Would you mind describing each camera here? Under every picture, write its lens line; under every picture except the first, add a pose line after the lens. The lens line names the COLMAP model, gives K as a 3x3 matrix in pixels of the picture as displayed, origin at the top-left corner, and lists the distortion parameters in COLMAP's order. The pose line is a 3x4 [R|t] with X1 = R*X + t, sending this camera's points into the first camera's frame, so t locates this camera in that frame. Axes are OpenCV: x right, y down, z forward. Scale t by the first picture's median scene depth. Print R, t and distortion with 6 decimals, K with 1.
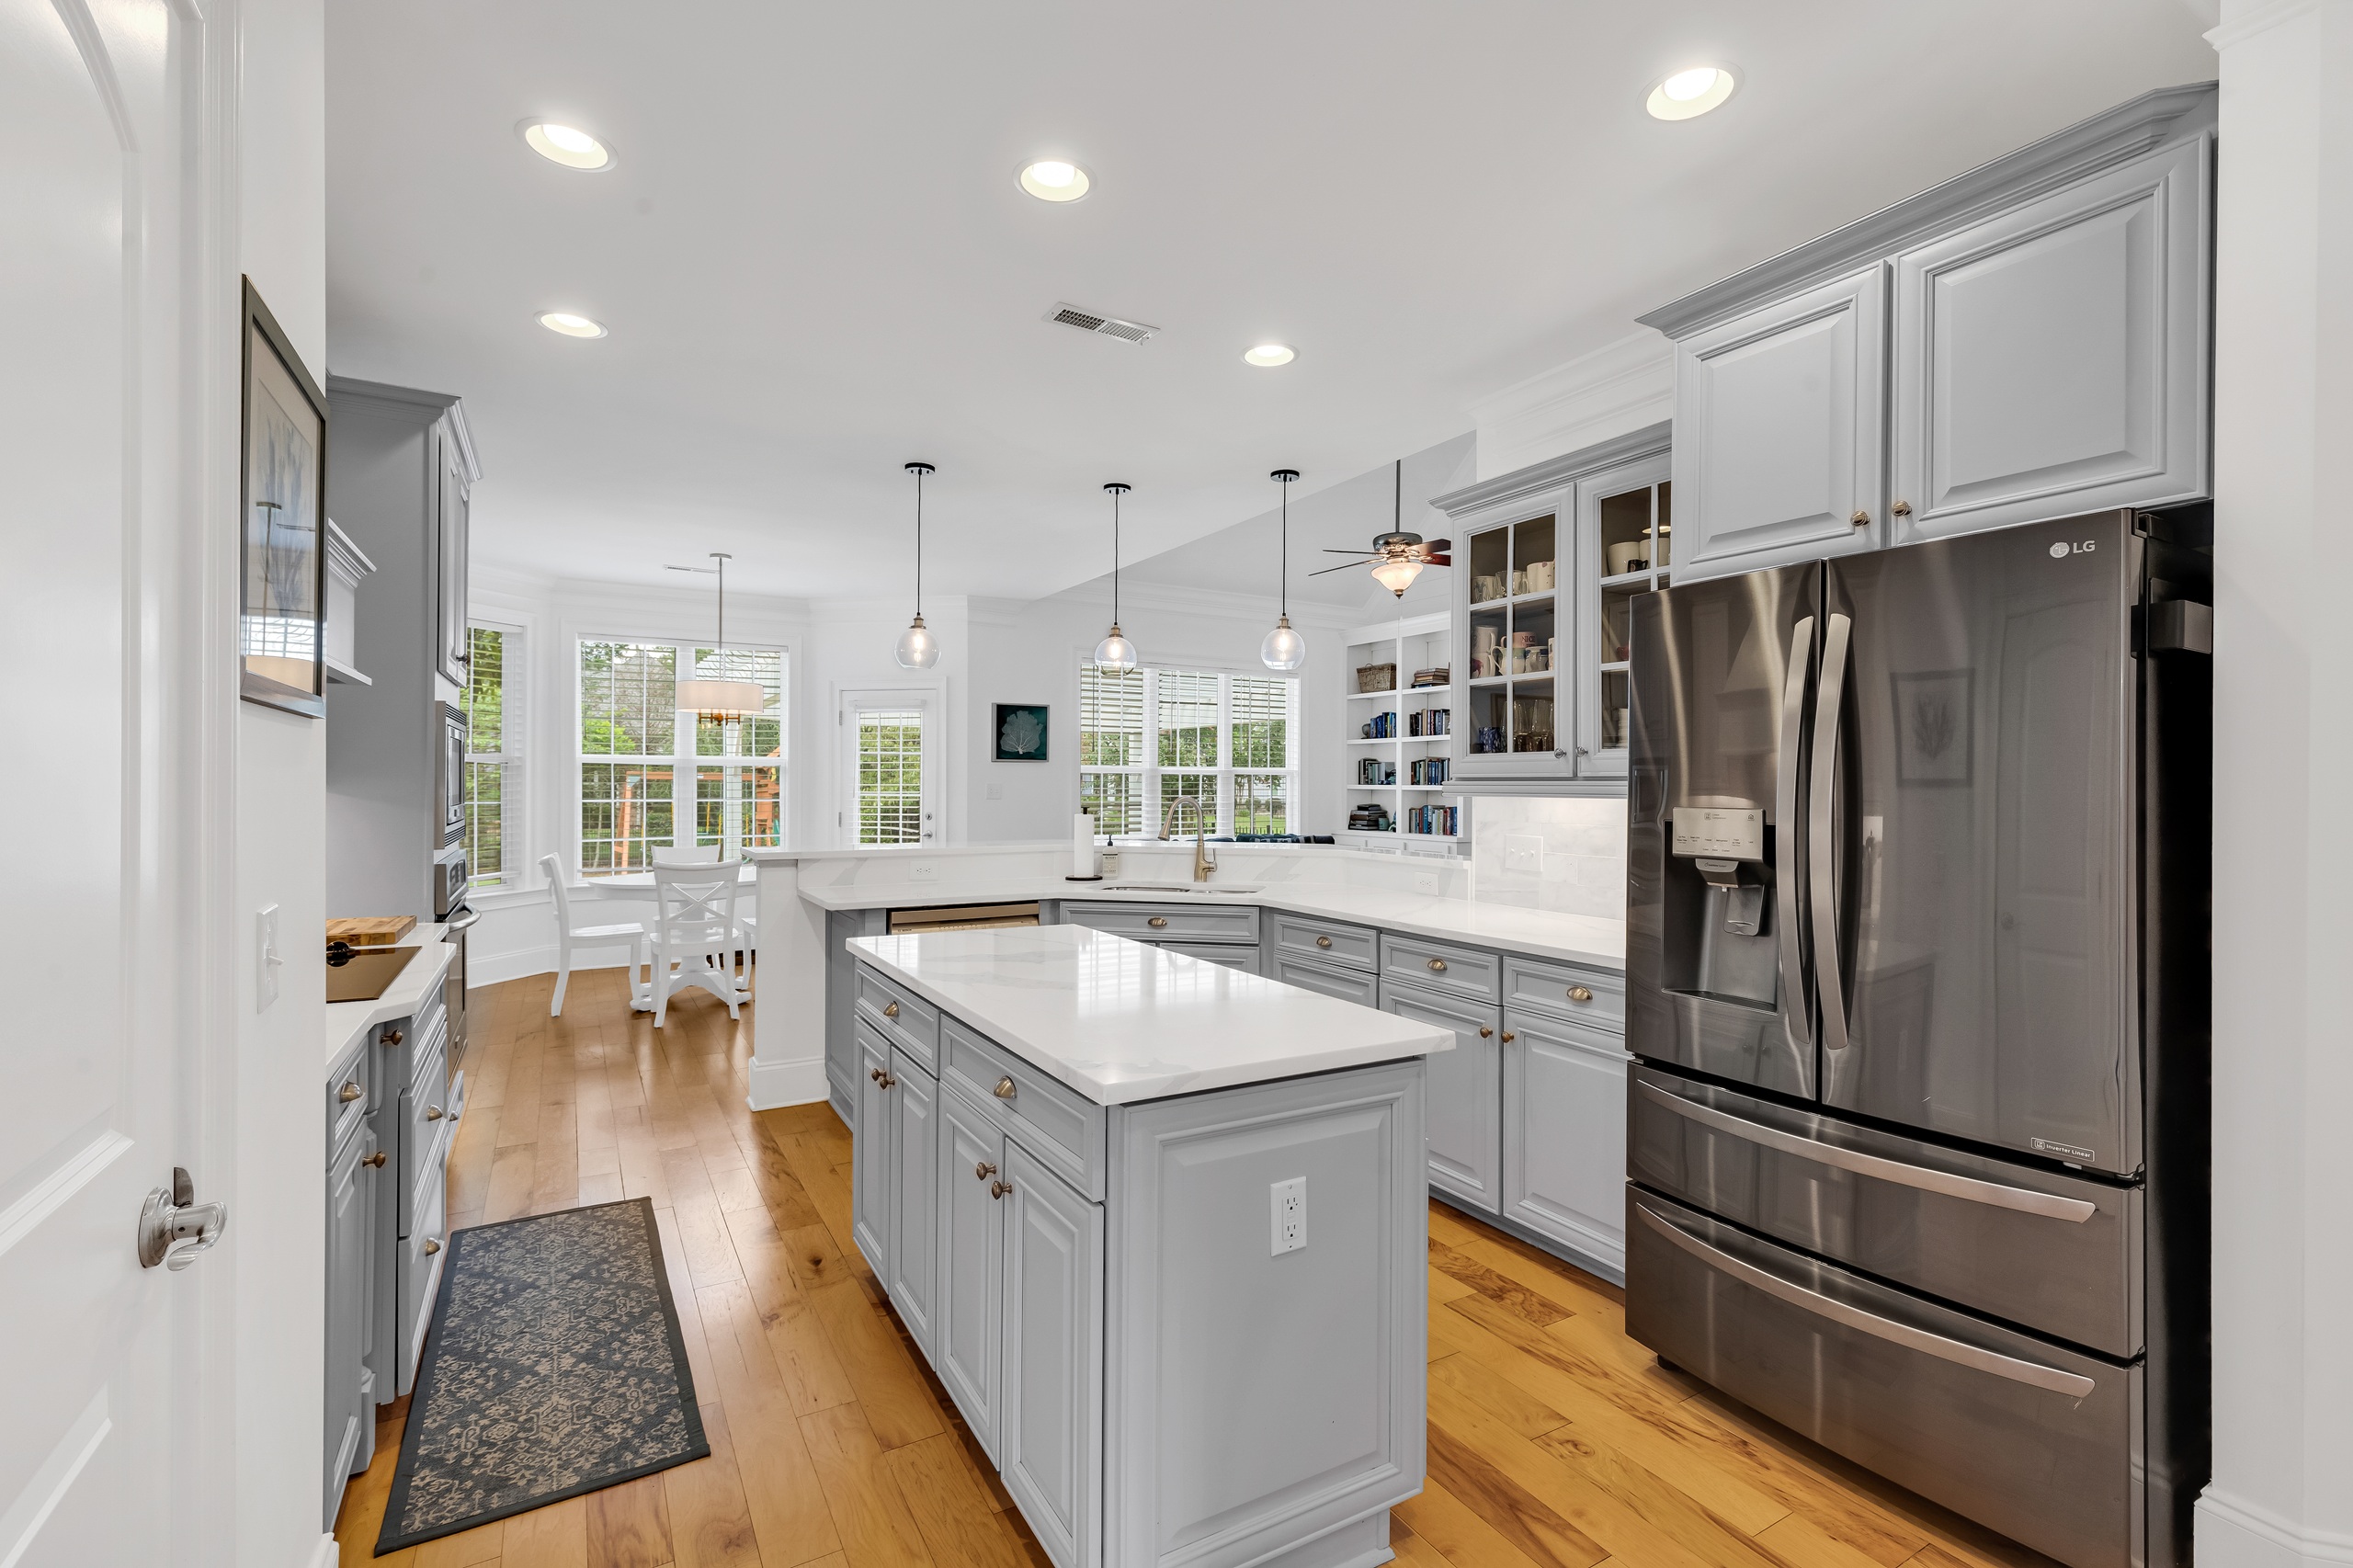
lens RADIAL K [[1065.3, 0, 1184.9], [0, 1065.3, 784.7], [0, 0, 1]] dist [0.002944, -0.000294]
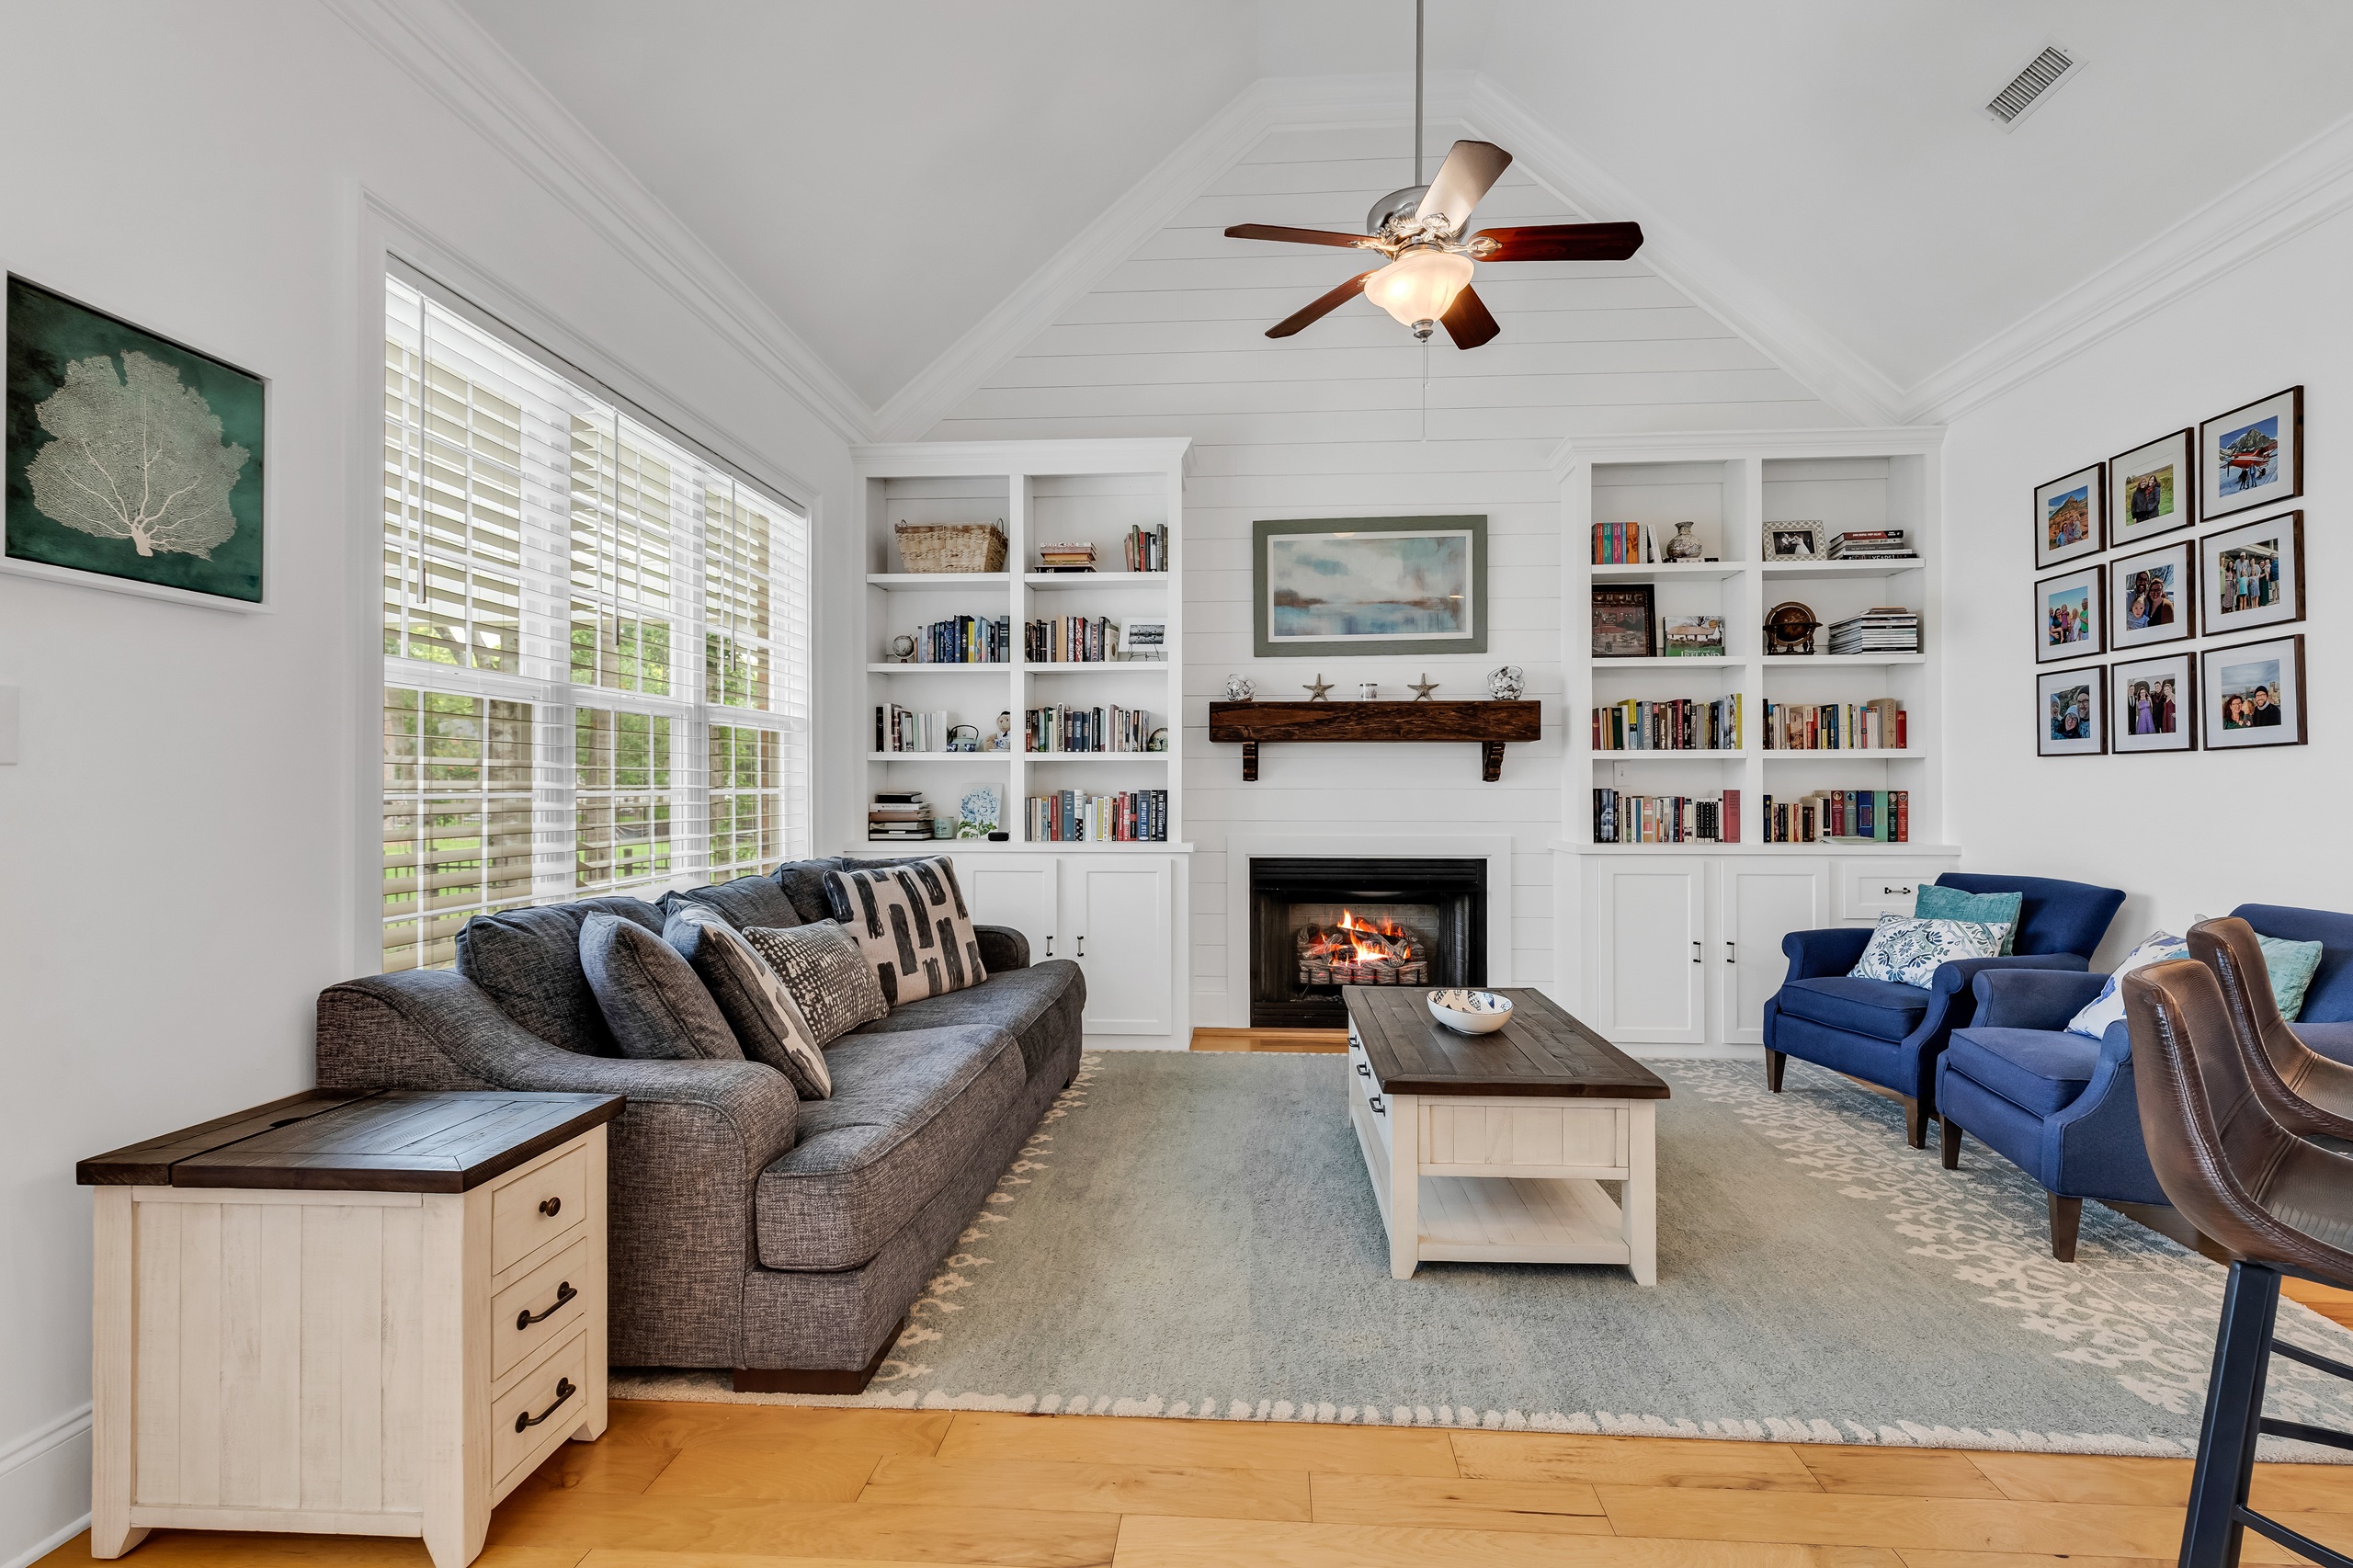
lens RADIAL K [[1065.3, 0, 1183.8], [0, 1065.3, 782.2], [0, 0, 1]] dist [0.002944, -0.000294]
pose [[0.560341, 0.000265, 0.828262, -0.568107], [0.002590, 0.999994, -0.002072, 0.049561], [-0.828258, 0.003306, 0.560337, 1.856516]]
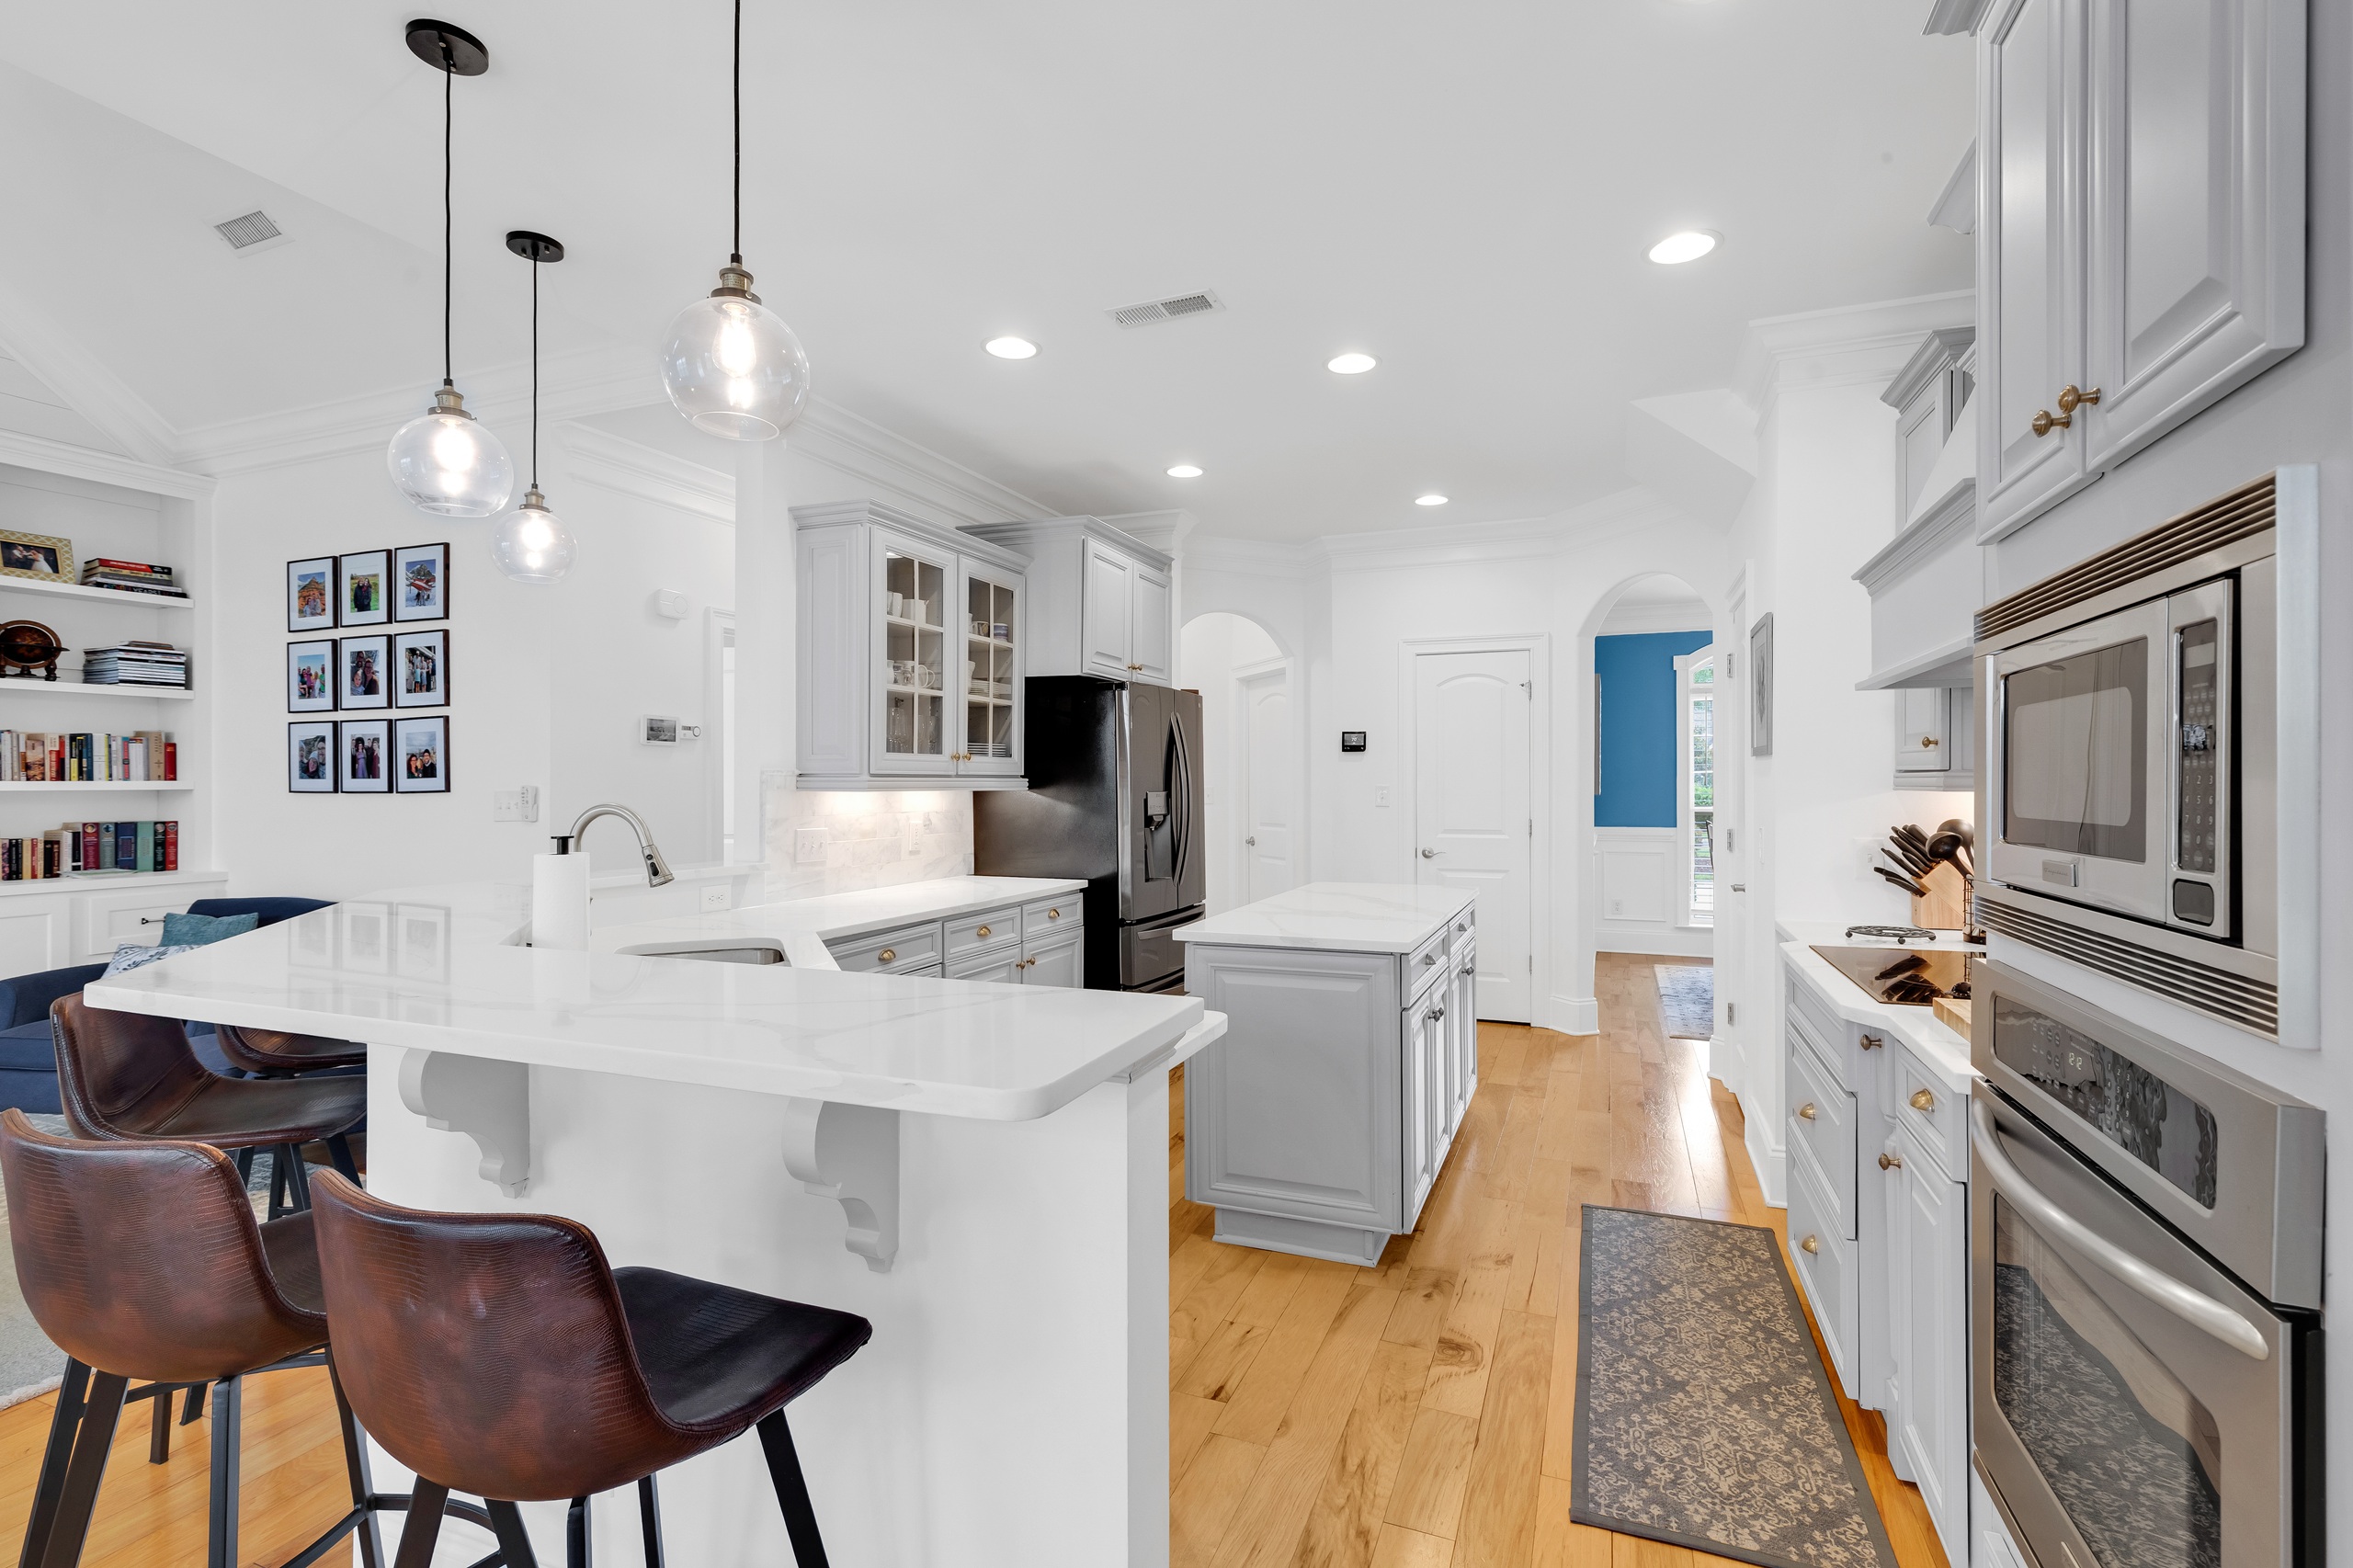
lens RADIAL K [[1065.3, 0, 1202.3], [0, 1065.3, 786.7], [0, 0, 1]] dist [0.002944, -0.000294]
pose [[-0.628496, -0.004733, 0.777799, -0.903969], [-0.001790, 0.999988, 0.004639, 0.000528], [-0.777811, 0.001524, -0.628496, 1.667338]]
